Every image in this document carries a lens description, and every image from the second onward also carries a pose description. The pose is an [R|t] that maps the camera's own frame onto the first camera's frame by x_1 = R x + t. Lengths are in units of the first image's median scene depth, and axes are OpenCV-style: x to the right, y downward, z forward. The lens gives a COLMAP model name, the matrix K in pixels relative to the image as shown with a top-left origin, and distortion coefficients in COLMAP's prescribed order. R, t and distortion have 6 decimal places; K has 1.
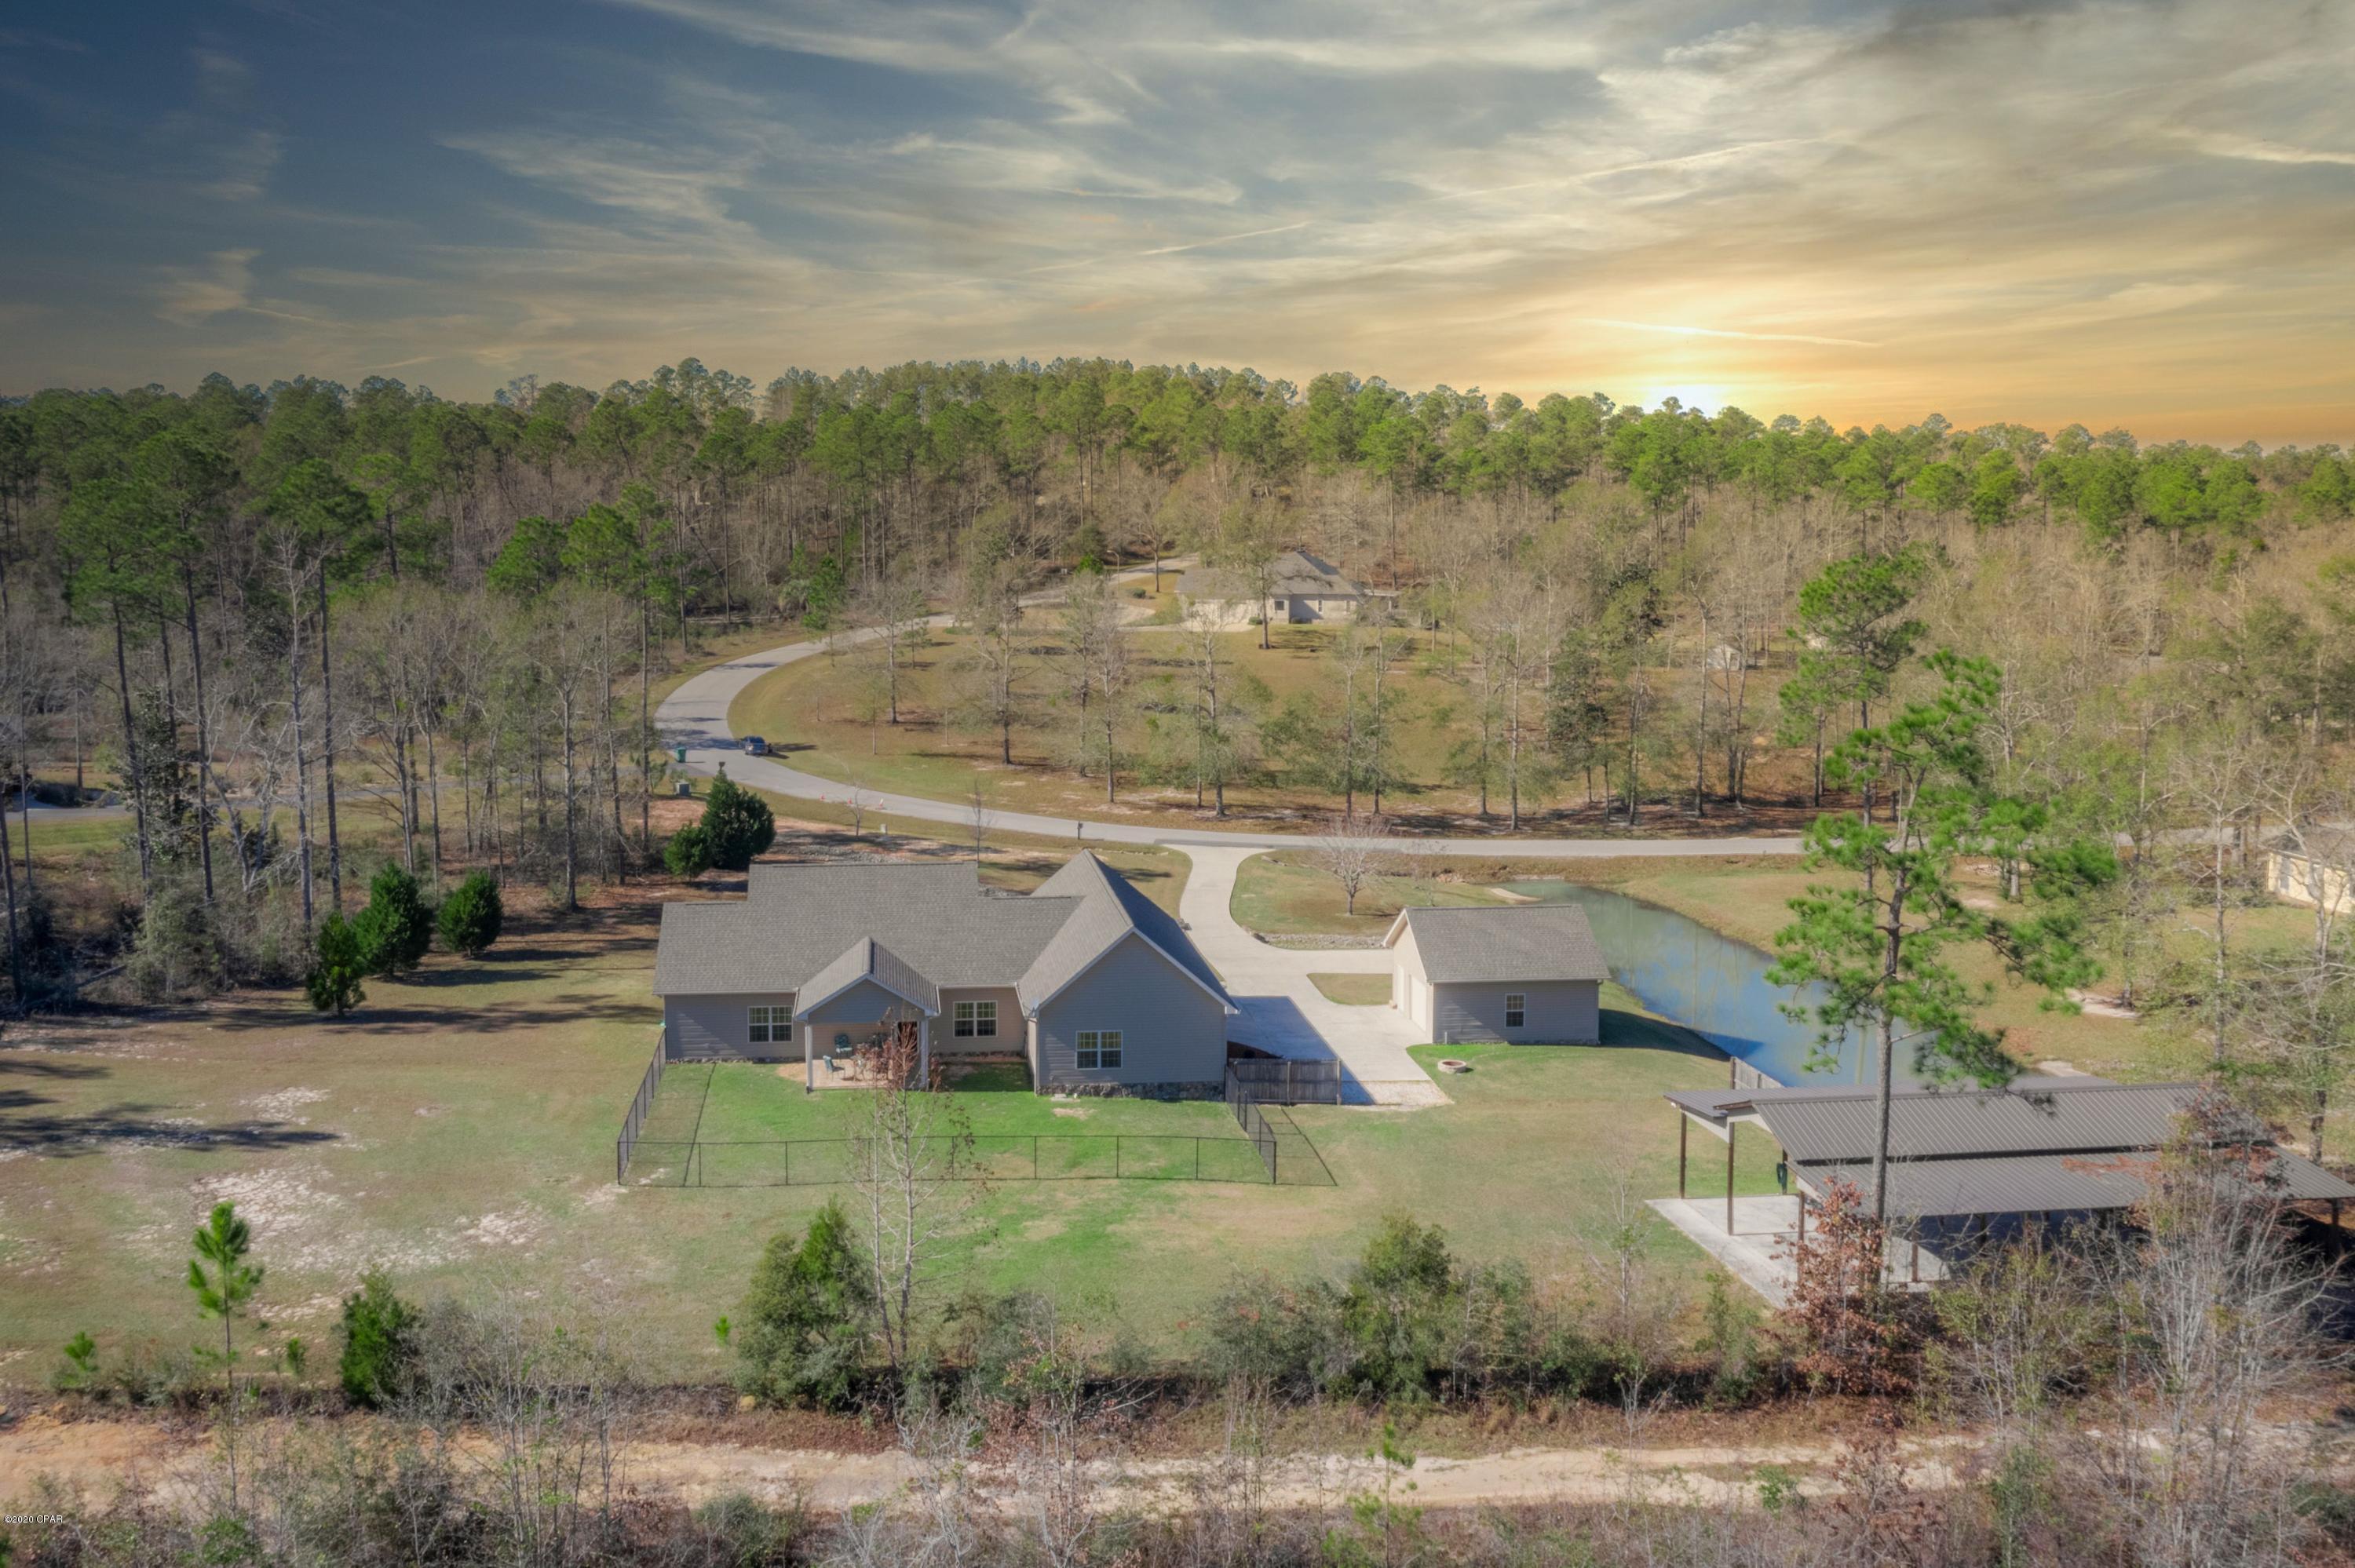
lens RADIAL K [[1951.2, 0, 1183.4], [0, 1951.2, 787.2], [0, 0, 1]] dist [0.039431, -0.018196]
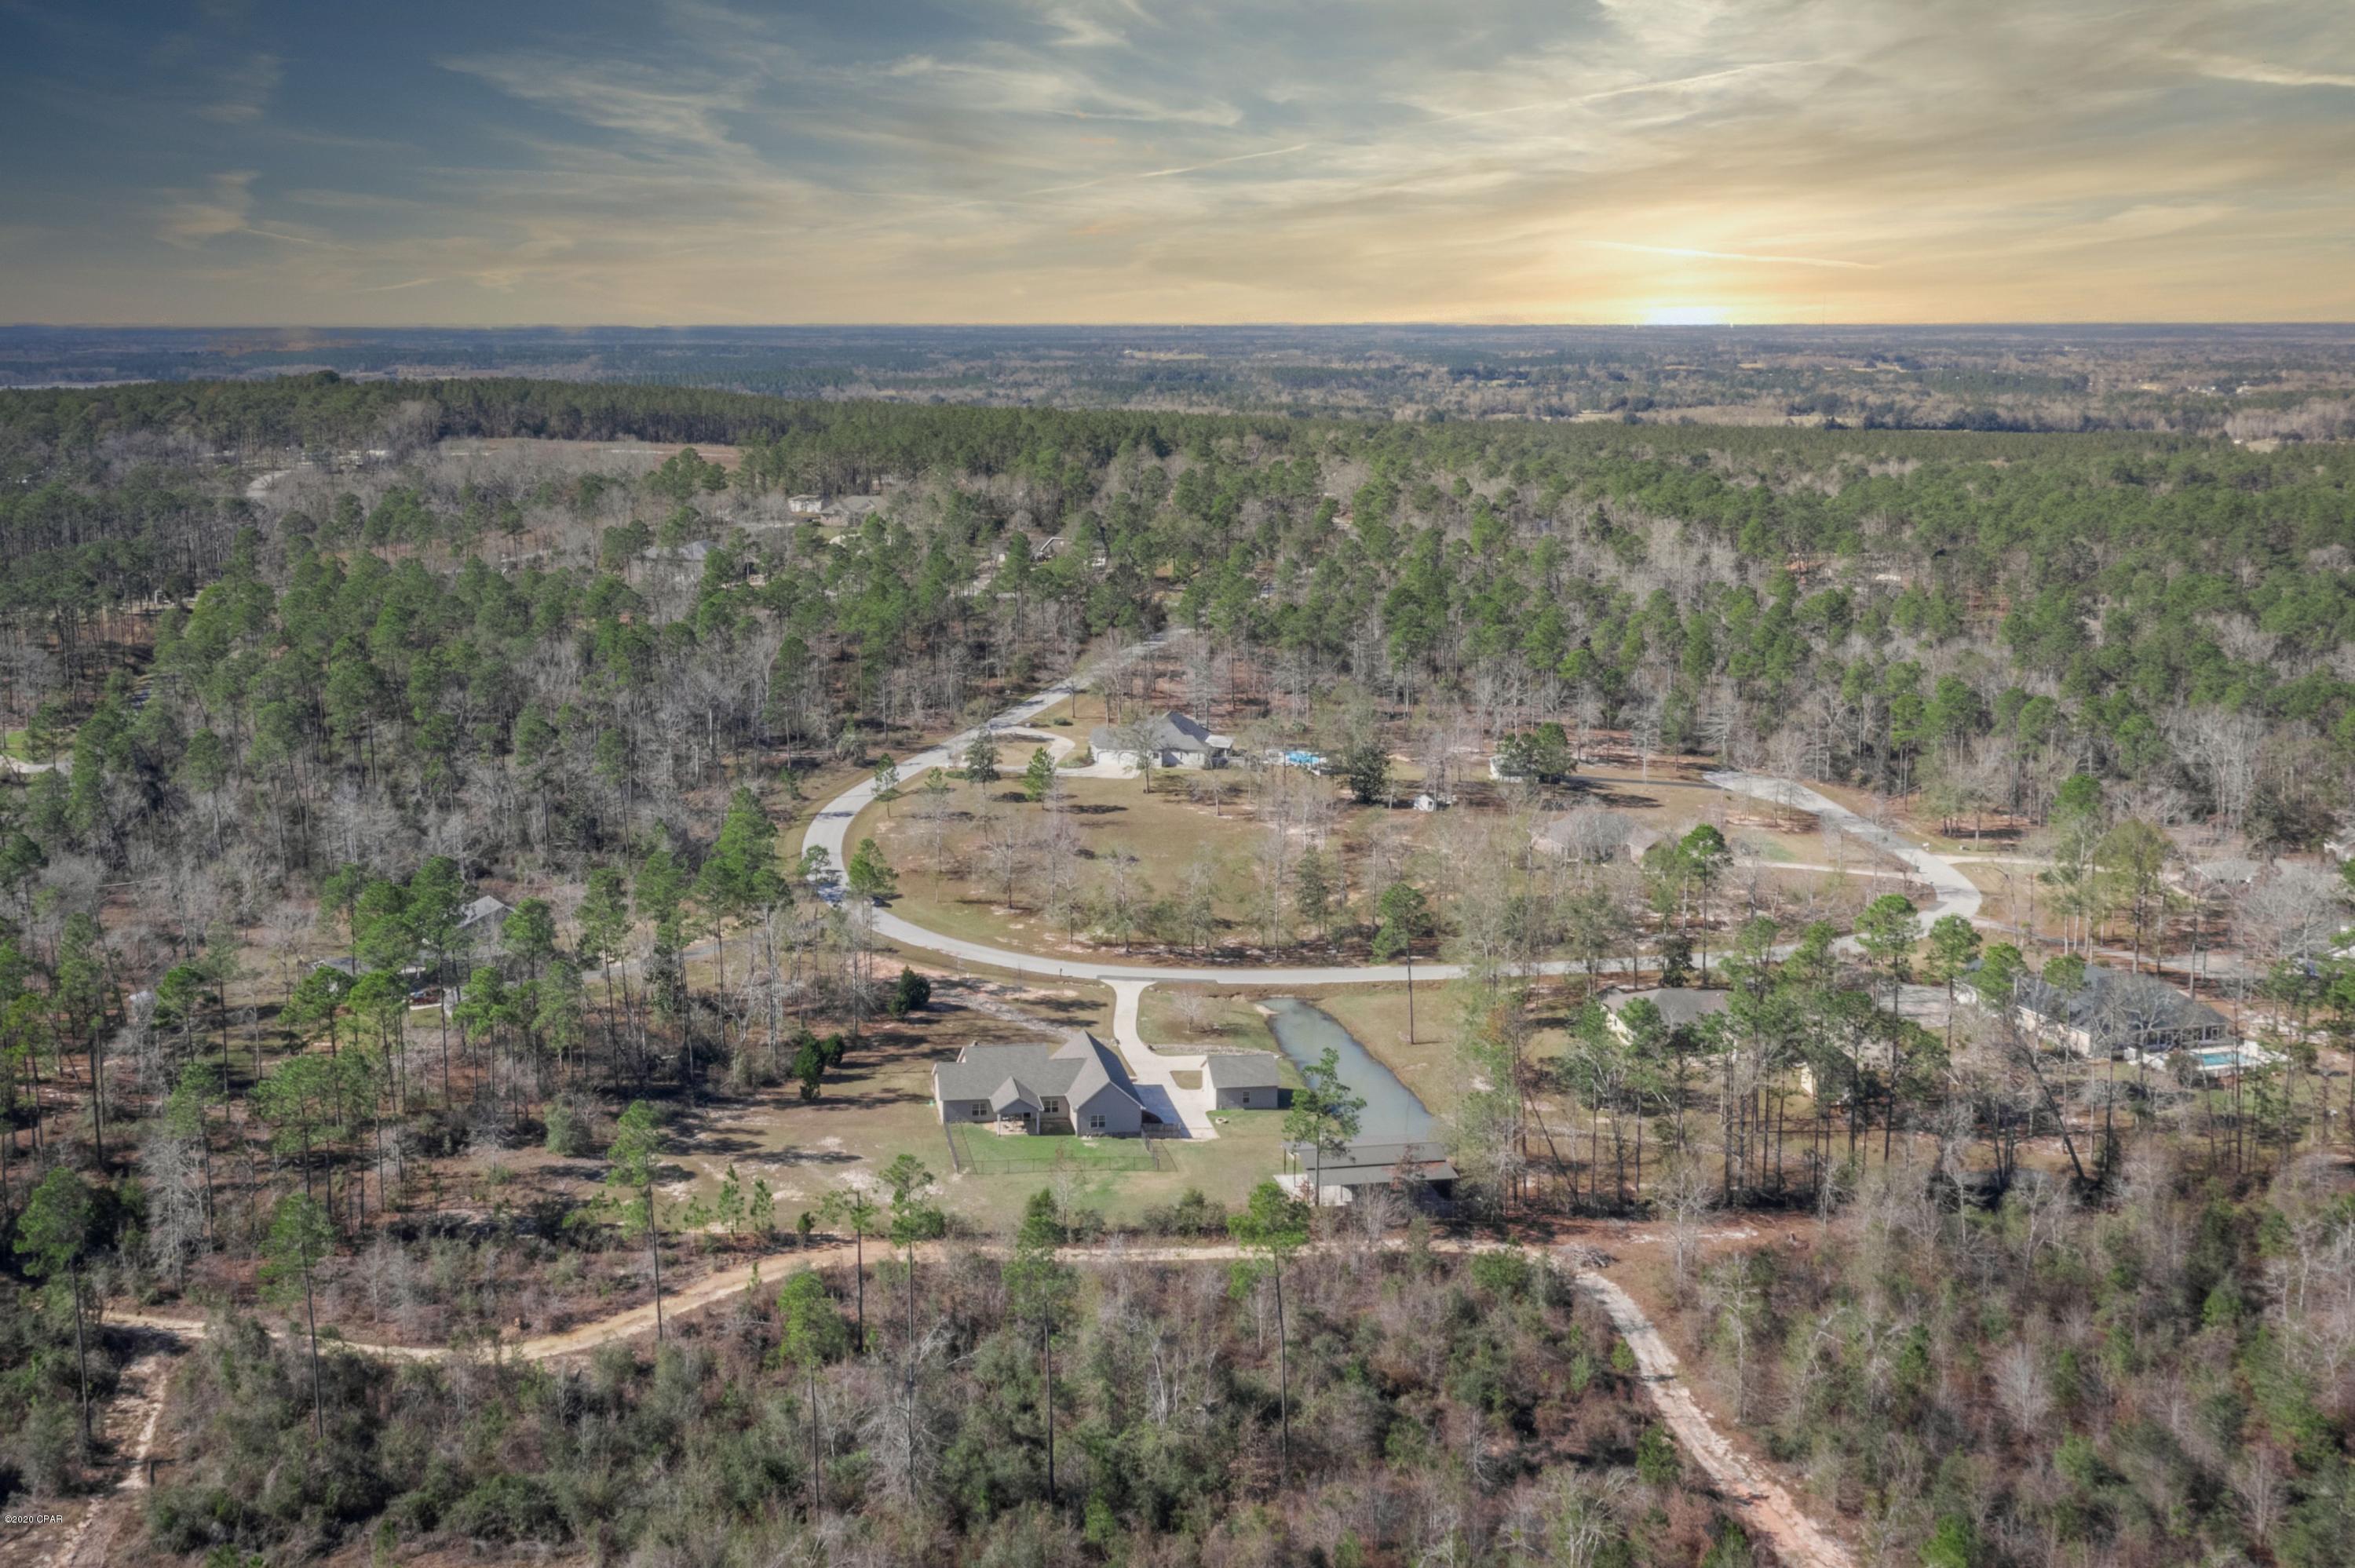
lens RADIAL K [[1951.2, 0, 1168.3], [0, 1951.2, 784.8], [0, 0, 1]] dist [0.039431, -0.018196]
pose [[0.998181, 0.006592, 0.059933, -0.105371], [-0.010430, 0.997898, 0.063953, -0.502210], [-0.059385, -0.064461, 0.996152, -1.702330]]
